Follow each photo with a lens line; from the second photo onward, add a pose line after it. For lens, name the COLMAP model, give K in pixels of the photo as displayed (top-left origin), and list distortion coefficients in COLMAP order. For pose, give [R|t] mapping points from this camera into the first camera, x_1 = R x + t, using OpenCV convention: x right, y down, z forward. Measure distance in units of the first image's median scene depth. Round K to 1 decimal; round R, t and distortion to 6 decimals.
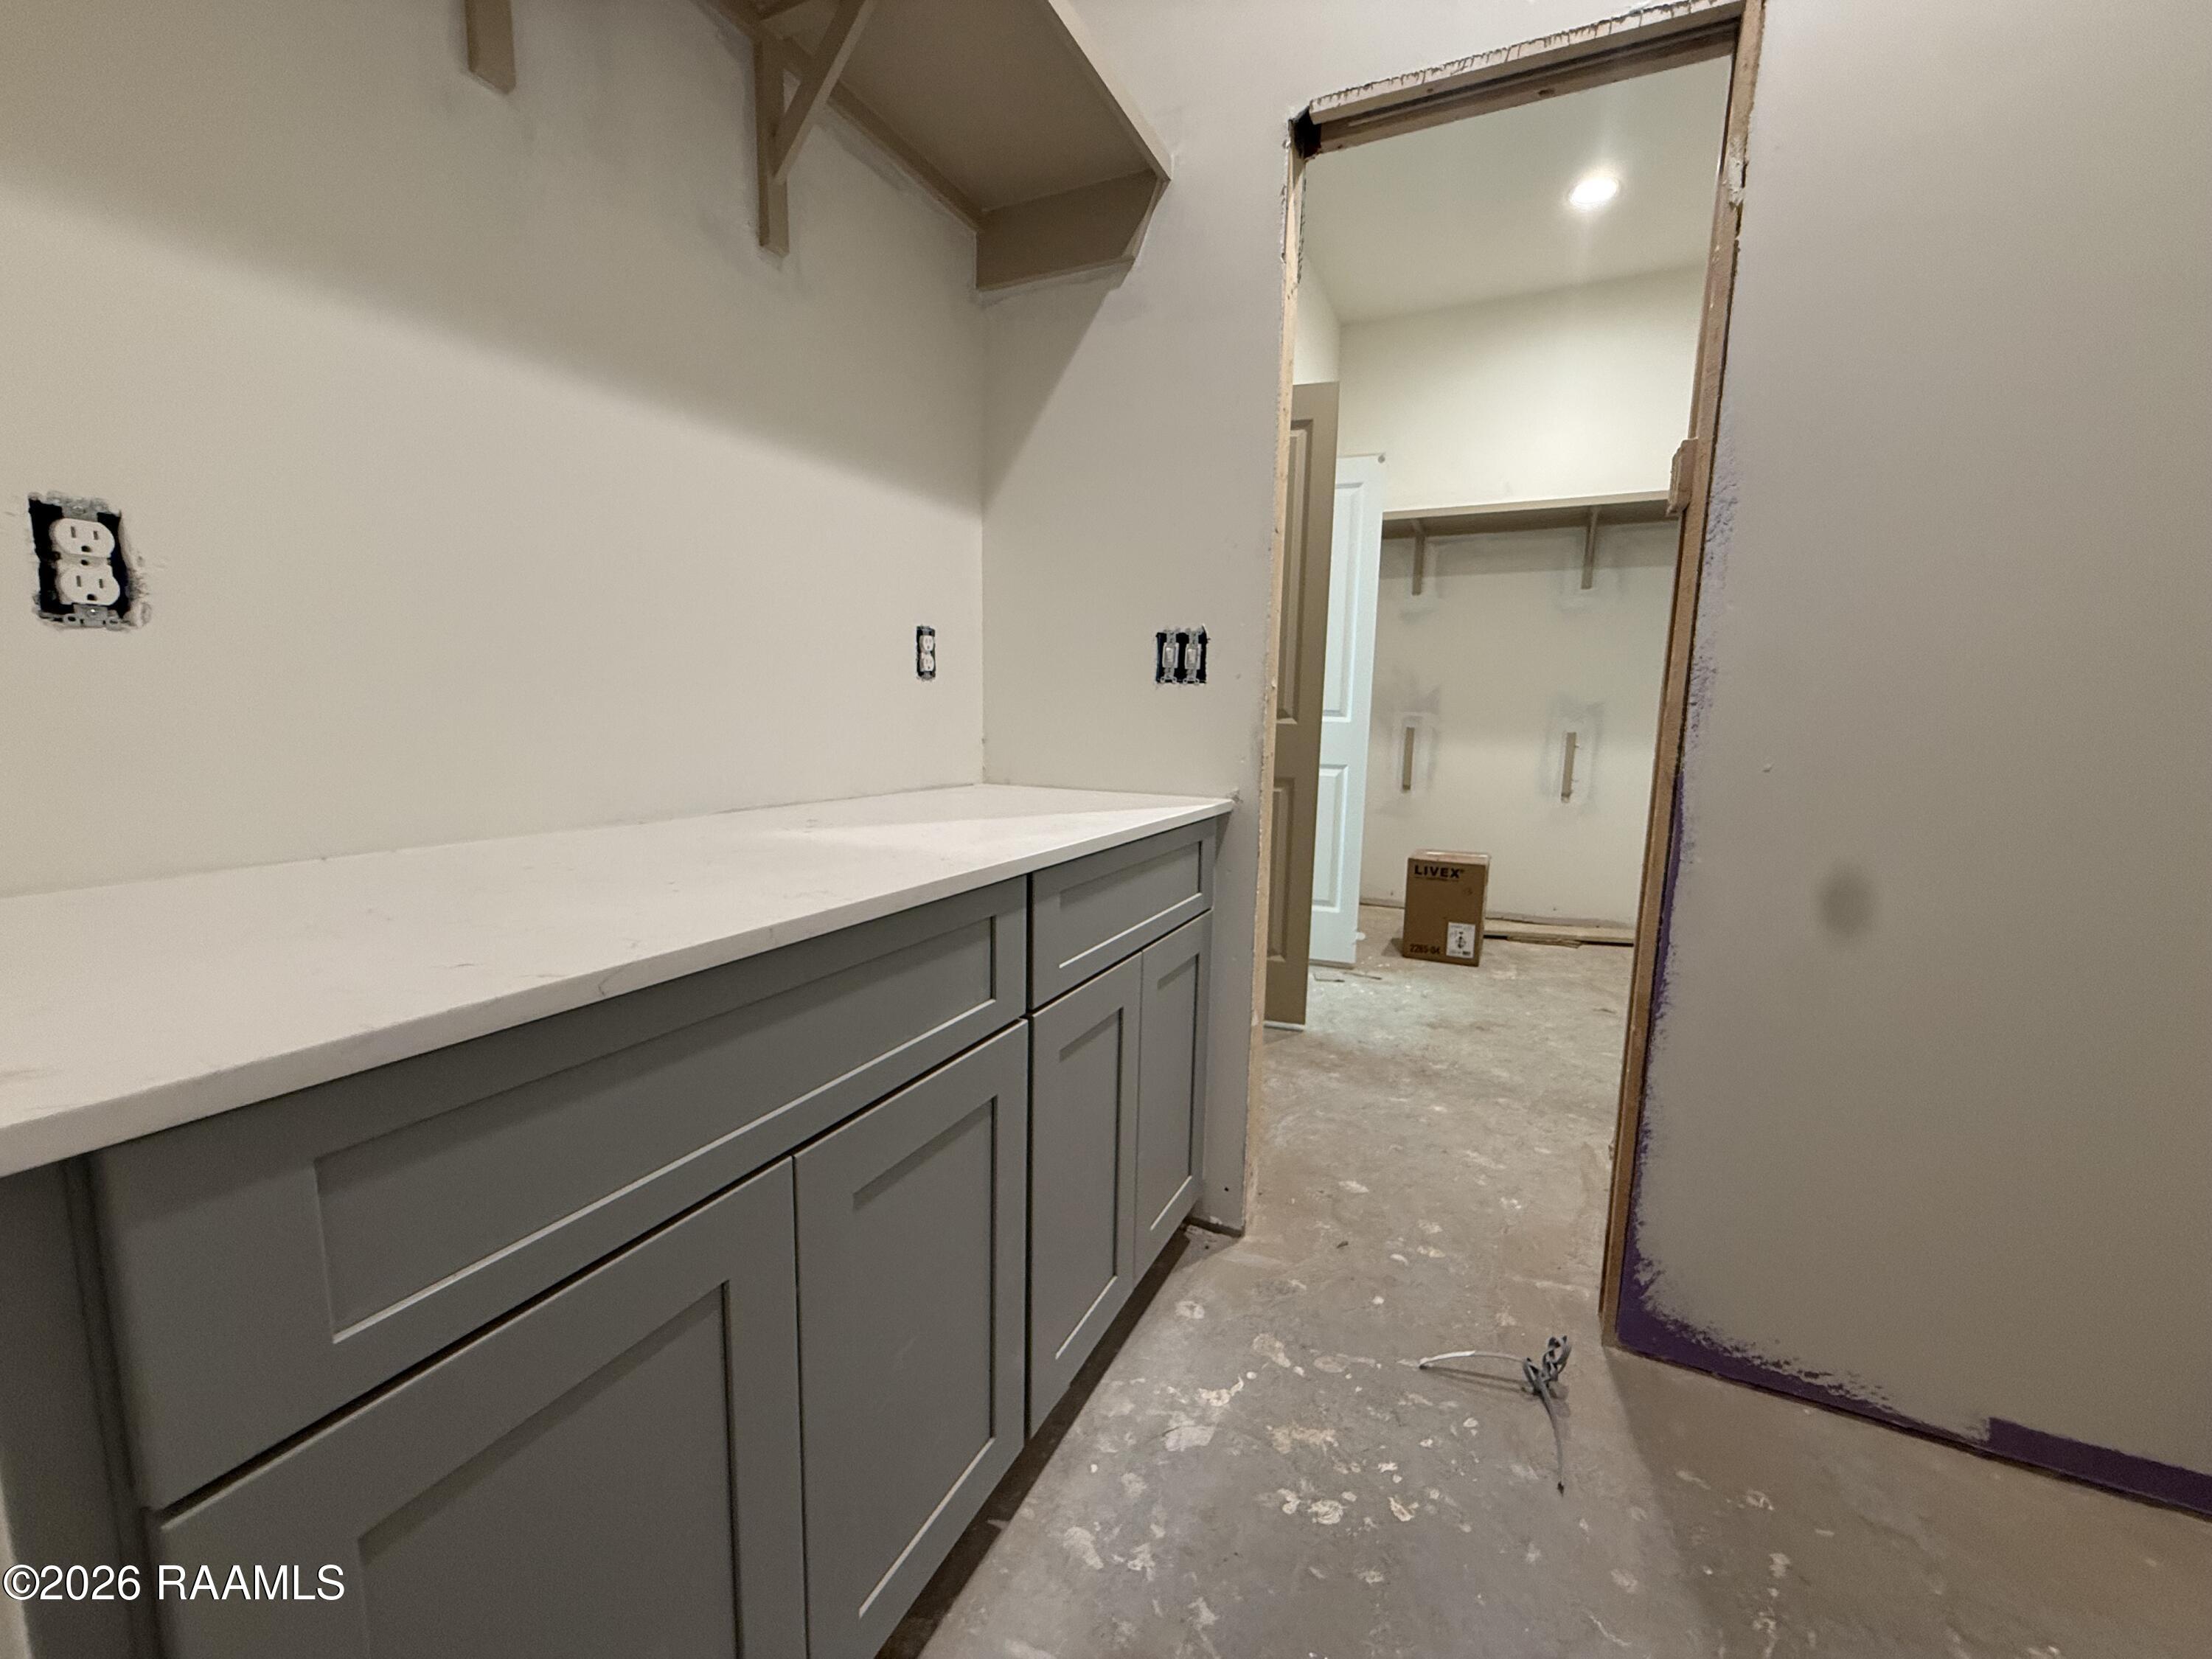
lens RADIAL K [[887.2, 0, 1102.0], [0, 887.2, 831.9], [0, 0, 1]] dist [-0.003537, 0.000810]
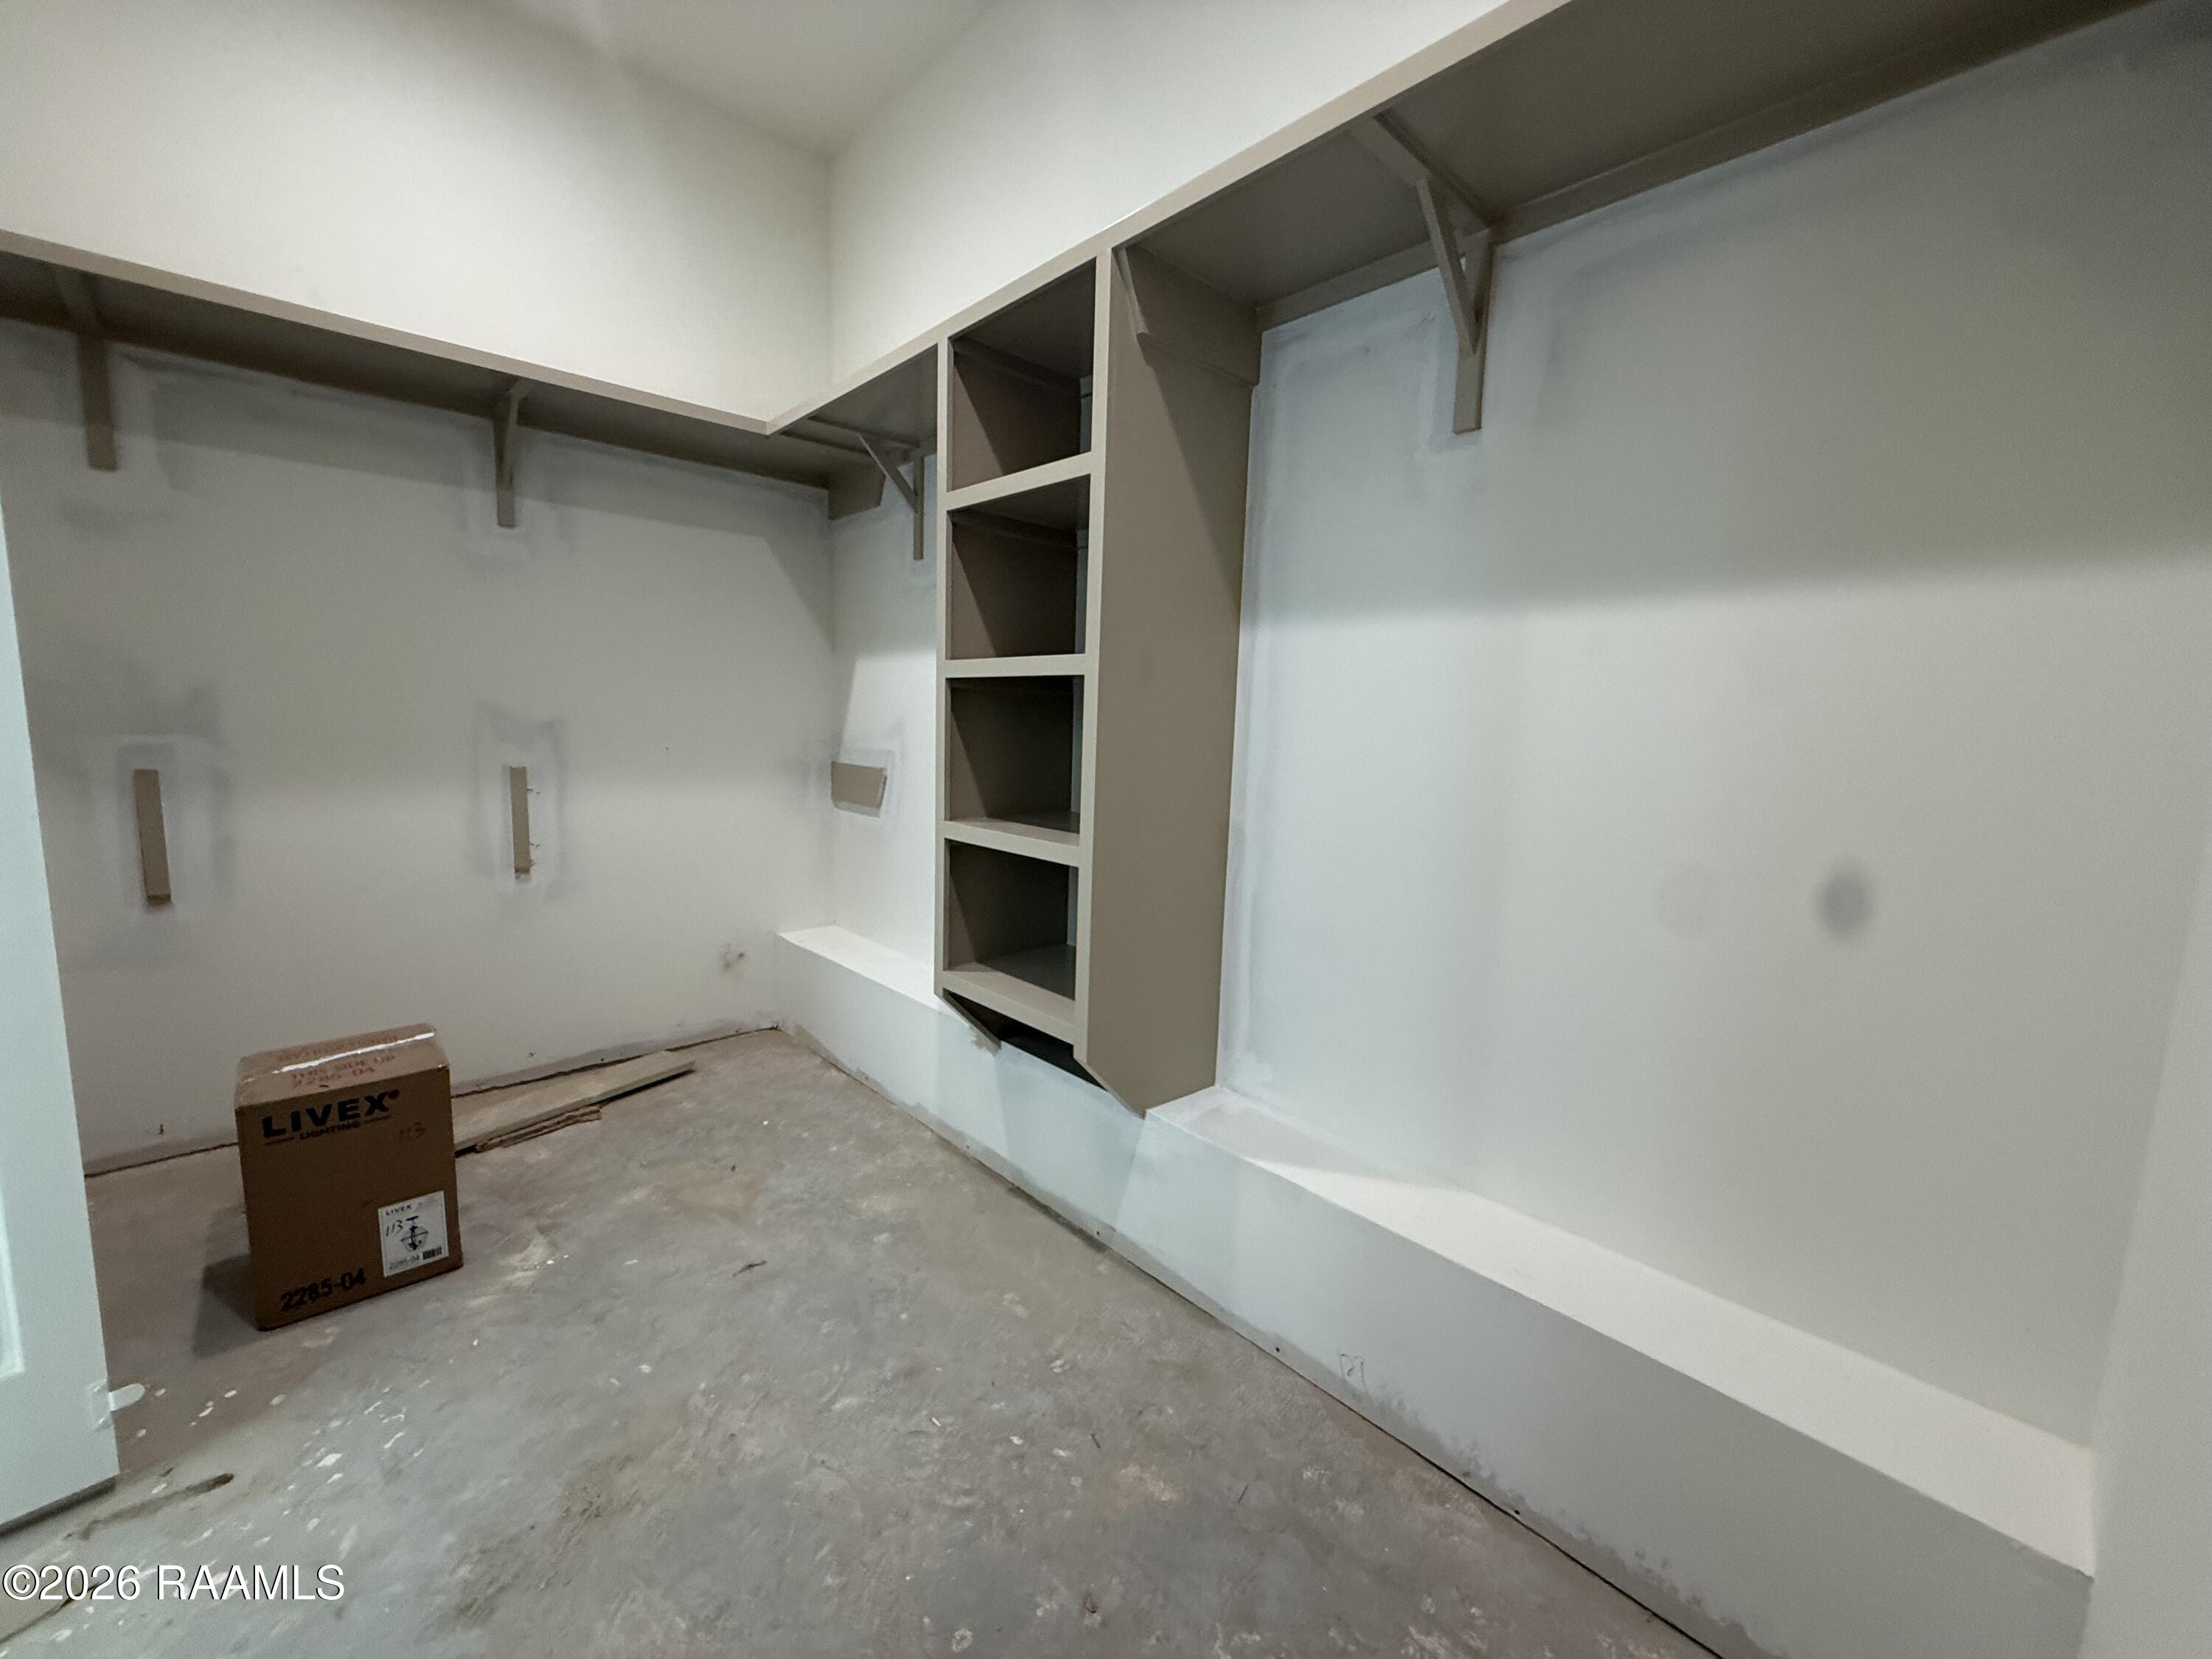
lens RADIAL K [[887.2, 0, 1102.3], [0, 887.2, 834.5], [0, 0, 1]] dist [-0.003537, 0.000810]
pose [[0.363968, -0.126837, 0.922735, 0.142894], [0.105991, 0.989889, 0.094261, -0.102827], [-0.925361, 0.063494, 0.373731, 0.517611]]
